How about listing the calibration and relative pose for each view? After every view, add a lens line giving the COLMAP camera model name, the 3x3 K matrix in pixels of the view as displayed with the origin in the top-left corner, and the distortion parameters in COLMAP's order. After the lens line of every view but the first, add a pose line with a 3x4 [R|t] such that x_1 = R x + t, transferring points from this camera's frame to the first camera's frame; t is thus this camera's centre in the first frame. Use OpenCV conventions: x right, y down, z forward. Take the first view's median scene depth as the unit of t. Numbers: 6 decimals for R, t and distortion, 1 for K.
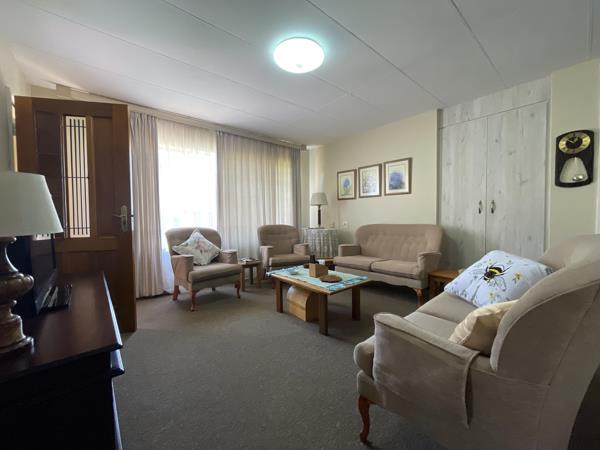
lens RADIAL K [[239.4, 0, 299.0], [0, 239.4, 224.9], [0, 0, 1]] dist [0.002747, -0.000148]
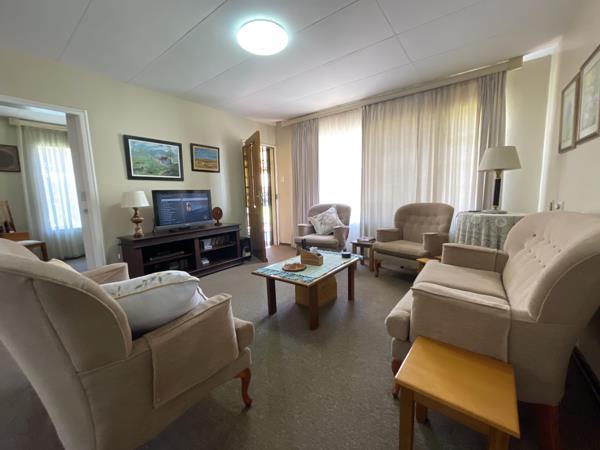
lens RADIAL K [[239.4, 0, 299.0], [0, 239.4, 224.9], [0, 0, 1]] dist [0.002747, -0.000148]
pose [[0.246745, 0.122792, -0.961269, 0.541802], [-0.002948, 0.992030, 0.125965, -0.026701], [0.969076, -0.028247, 0.245141, 0.433654]]
